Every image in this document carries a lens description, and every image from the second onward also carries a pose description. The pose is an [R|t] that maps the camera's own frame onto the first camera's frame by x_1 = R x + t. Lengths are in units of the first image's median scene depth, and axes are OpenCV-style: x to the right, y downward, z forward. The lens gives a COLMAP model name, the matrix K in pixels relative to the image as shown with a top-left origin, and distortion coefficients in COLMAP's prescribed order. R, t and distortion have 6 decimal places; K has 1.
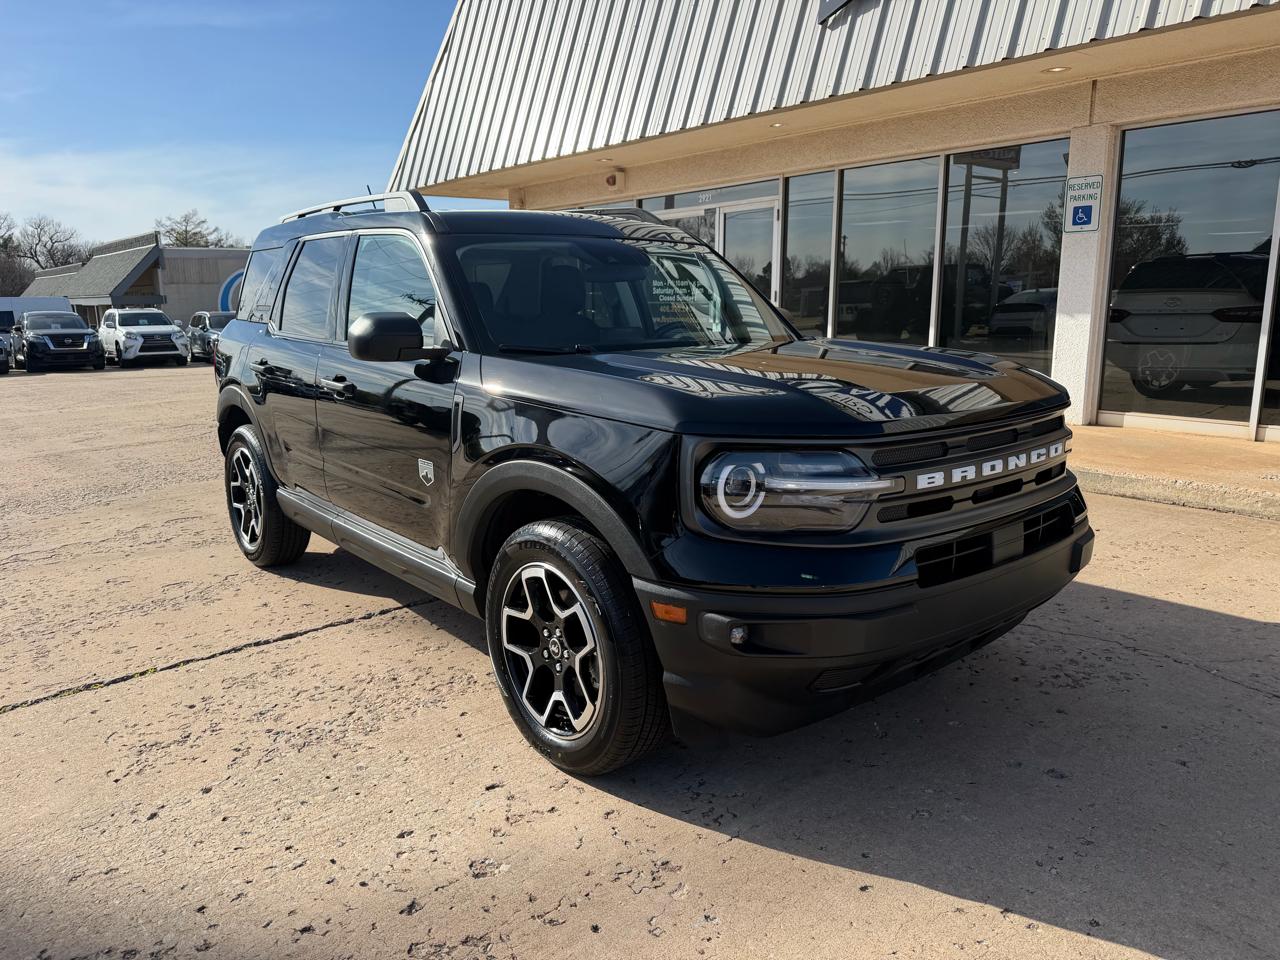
lens RADIAL K [[912.2, 0, 637.1], [0, 912.2, 484.6], [0, 0, 1]] dist [0.002564, -0.009560]
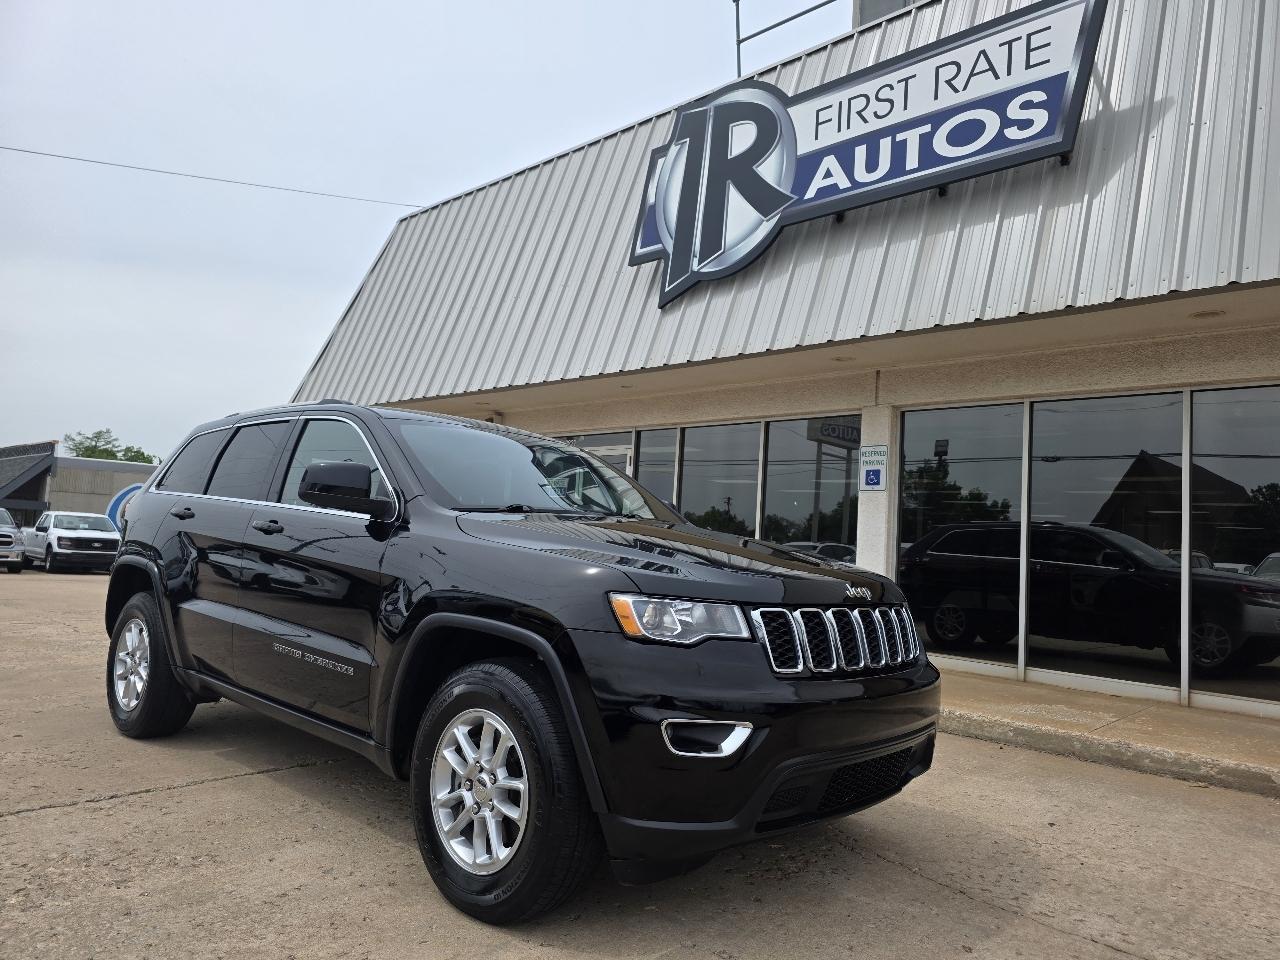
lens RADIAL K [[862.6, 0, 647.3], [0, 862.6, 483.9], [0, 0, 1]] dist [0.058240, -0.050473]
pose [[0.990304, 0.076862, 0.115718, 0.078369], [-0.042721, 0.961123, -0.272796, 0.029305], [-0.132187, 0.265208, 0.955087, -0.020467]]
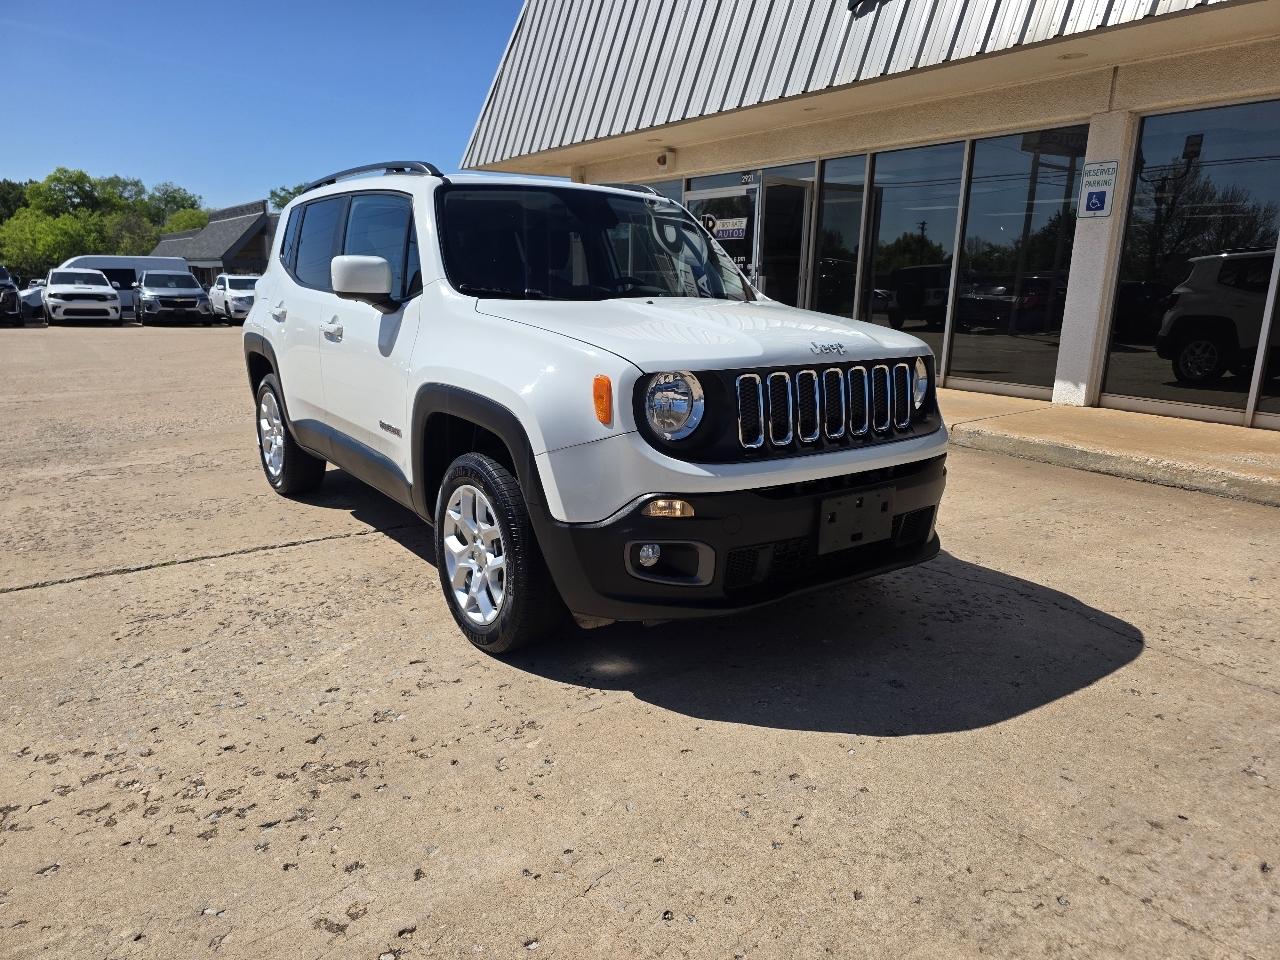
lens RADIAL K [[867.0, 0, 637.7], [0, 867.0, 488.0], [0, 0, 1]] dist [0.039102, -0.030700]
pose [[0.995343, 0.051555, -0.081453, 0.075781], [-0.048676, 0.998131, 0.036952, 0.016785], [0.083206, -0.032815, 0.995992, -0.037861]]
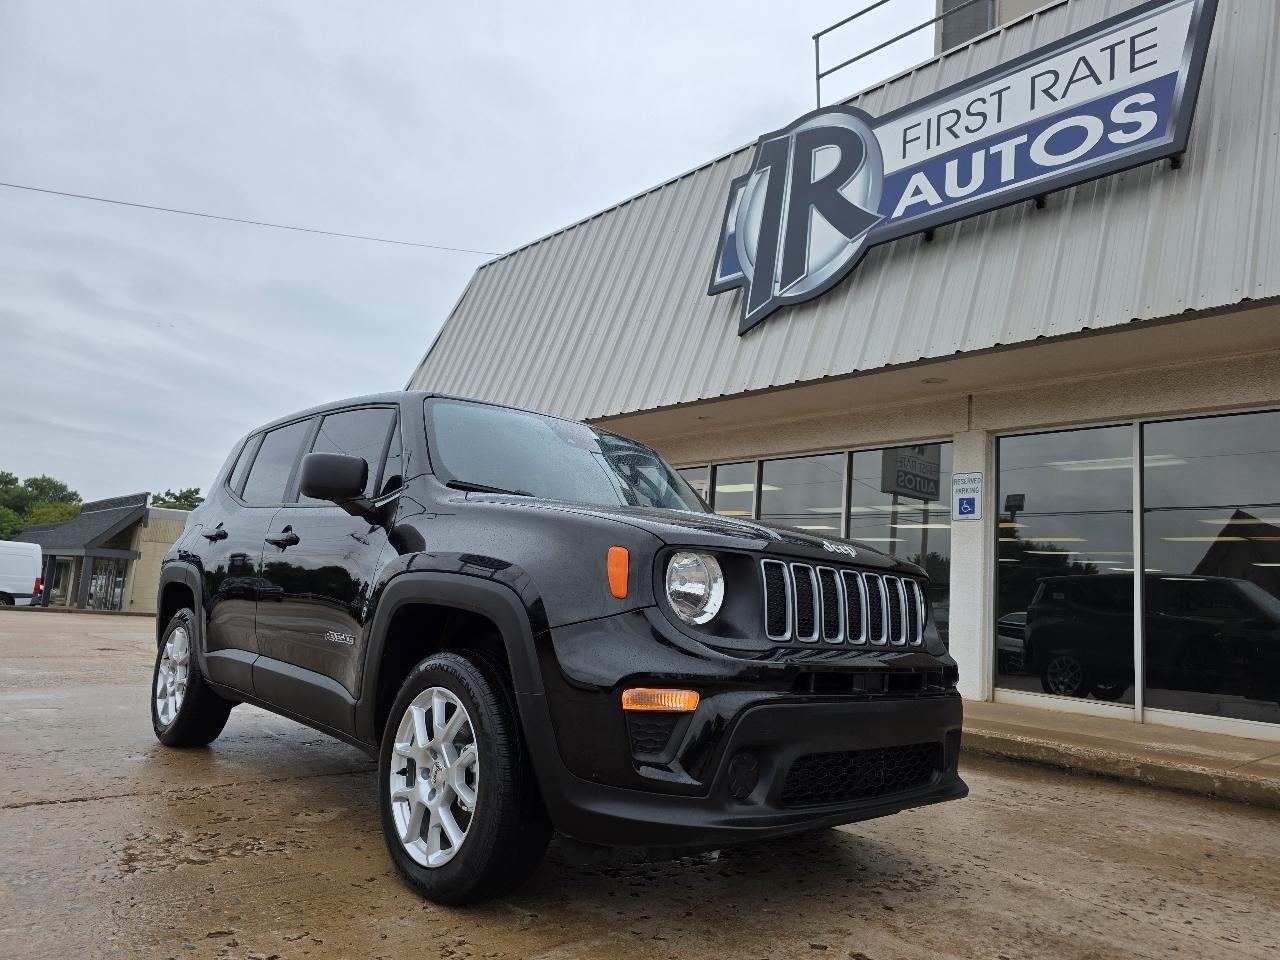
lens RADIAL K [[861.9, 0, 647.8], [0, 861.9, 494.8], [0, 0, 1]] dist [0.050250, -0.038265]
pose [[0.995614, 0.085572, 0.037817, 0.063693], [-0.068783, 0.943514, -0.324116, 0.064325], [-0.063416, 0.320093, 0.945261, 0.022837]]
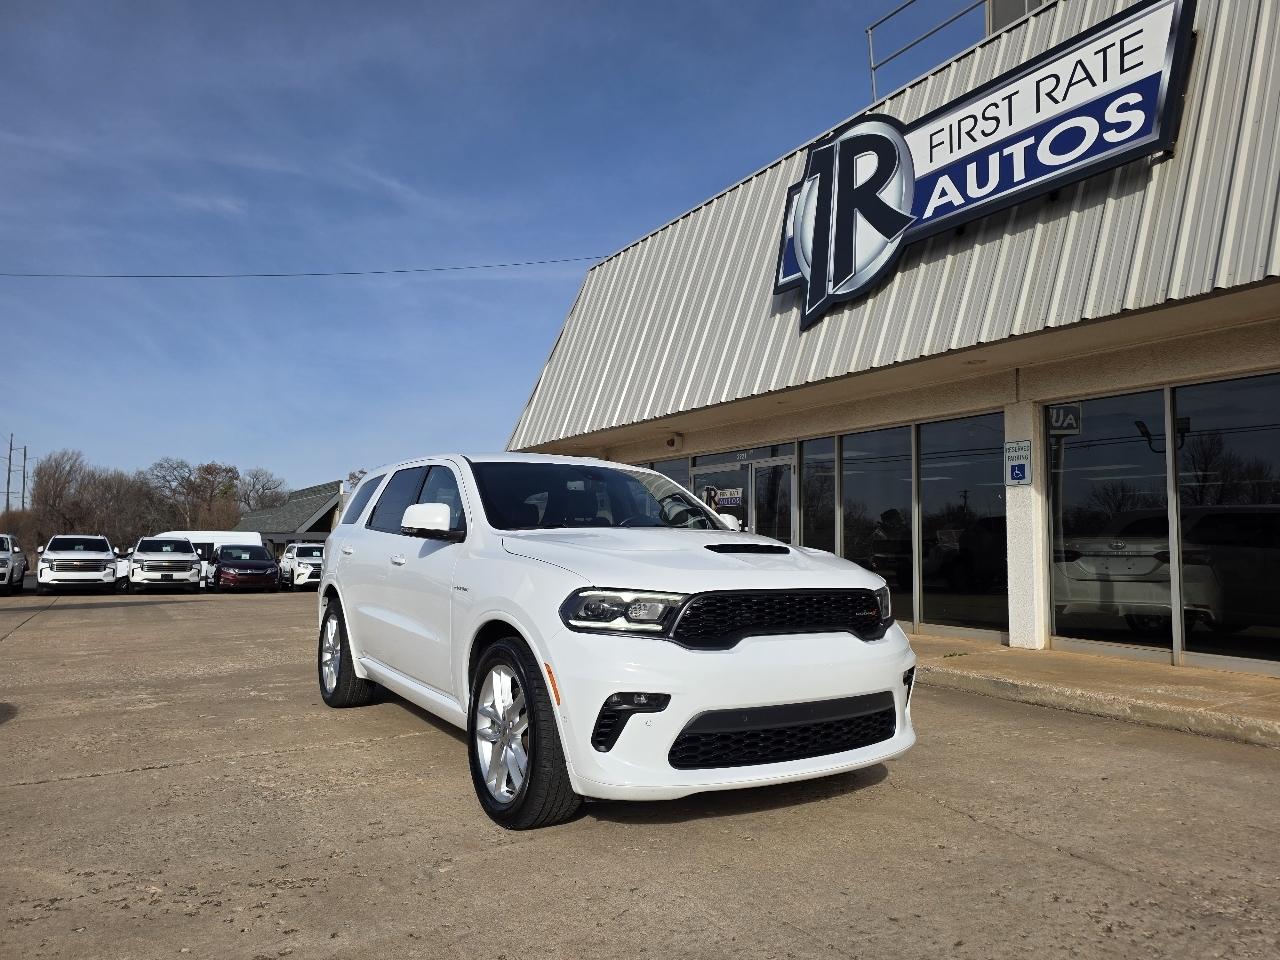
lens RADIAL K [[859.8, 0, 645.5], [0, 859.8, 484.6], [0, 0, 1]] dist [0.049697, -0.039239]
pose [[0.989690, 0.011992, -0.142720, 0.172986], [-0.050045, 0.962631, -0.266152, 0.054060], [0.134195, 0.270551, 0.953307, -0.166167]]
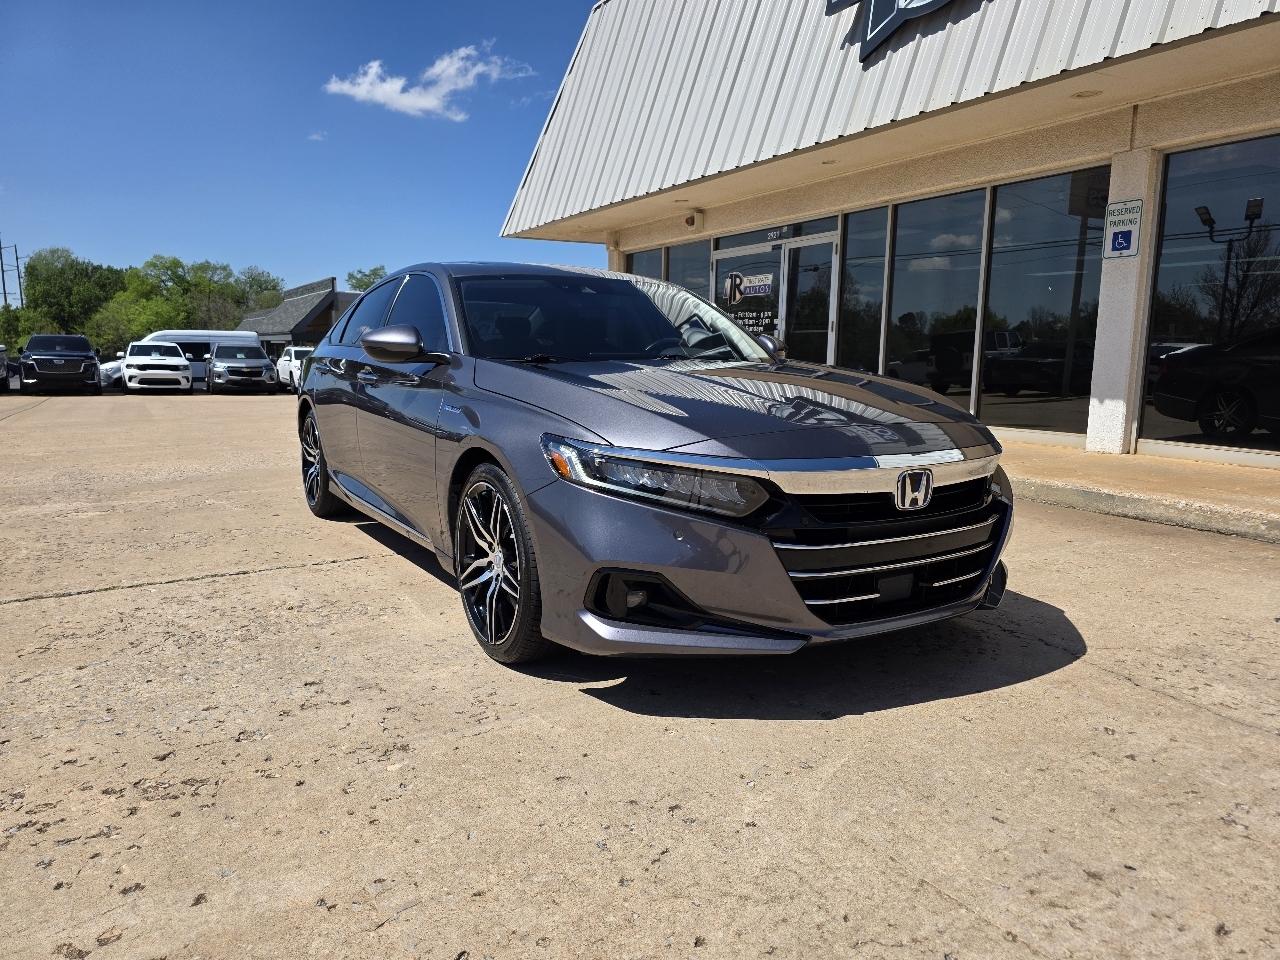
lens RADIAL K [[865.6, 0, 635.4], [0, 865.6, 480.1], [0, 0, 1]] dist [0.039926, -0.031040]
pose [[0.986482, 0.045982, -0.157285, 0.137439], [-0.054470, 0.997259, -0.050084, 0.041499], [0.154551, 0.057974, 0.986282, 0.000054]]
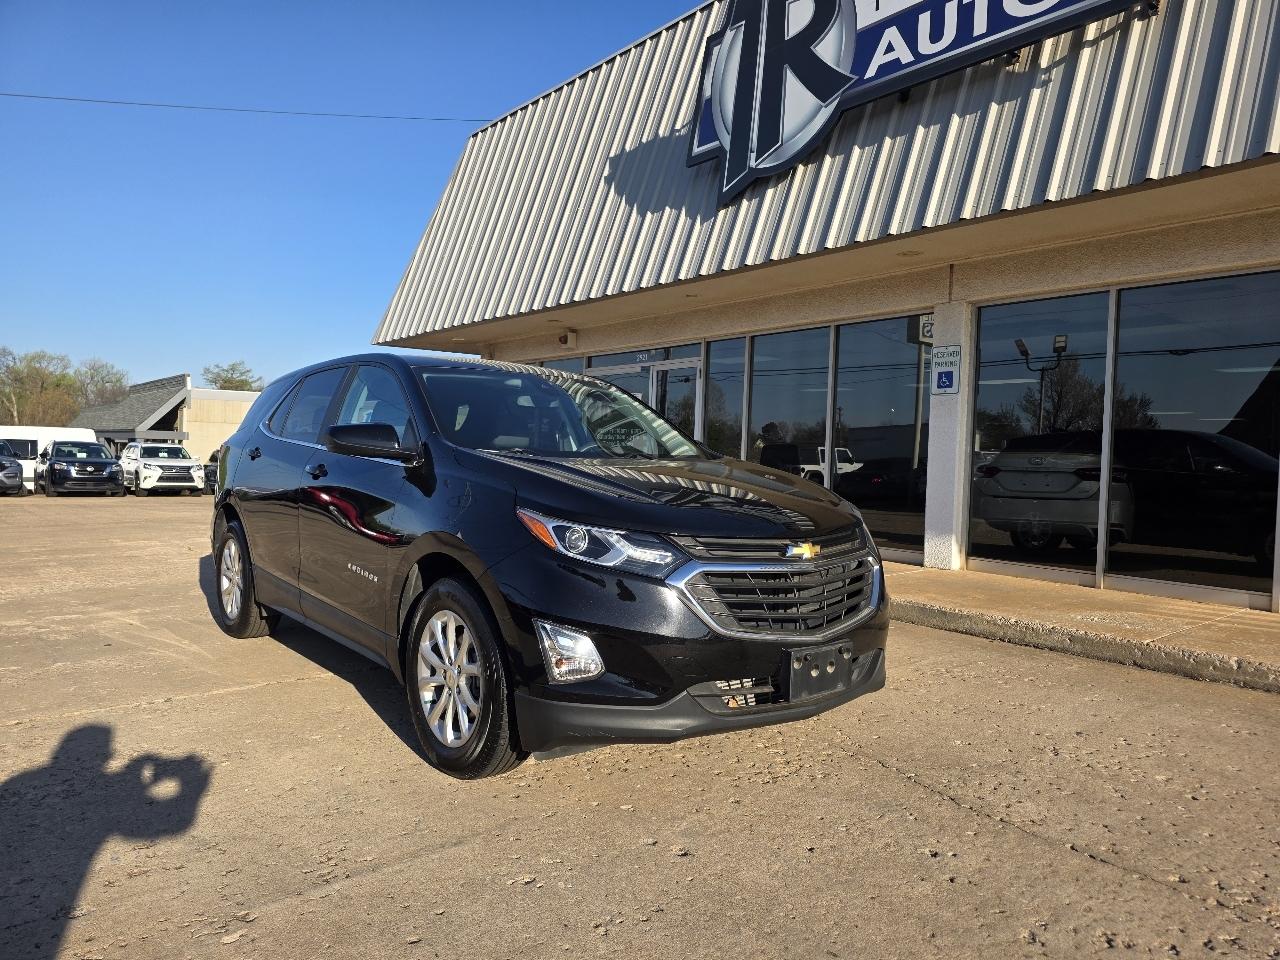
lens RADIAL K [[864.6, 0, 651.1], [0, 864.6, 490.6], [0, 0, 1]] dist [0.042997, -0.034349]
pose [[0.999184, 0.040387, -0.000559, 0.144598], [-0.039940, 0.985885, -0.162587, 0.025211], [-0.006015, 0.162477, 0.986694, -0.019627]]
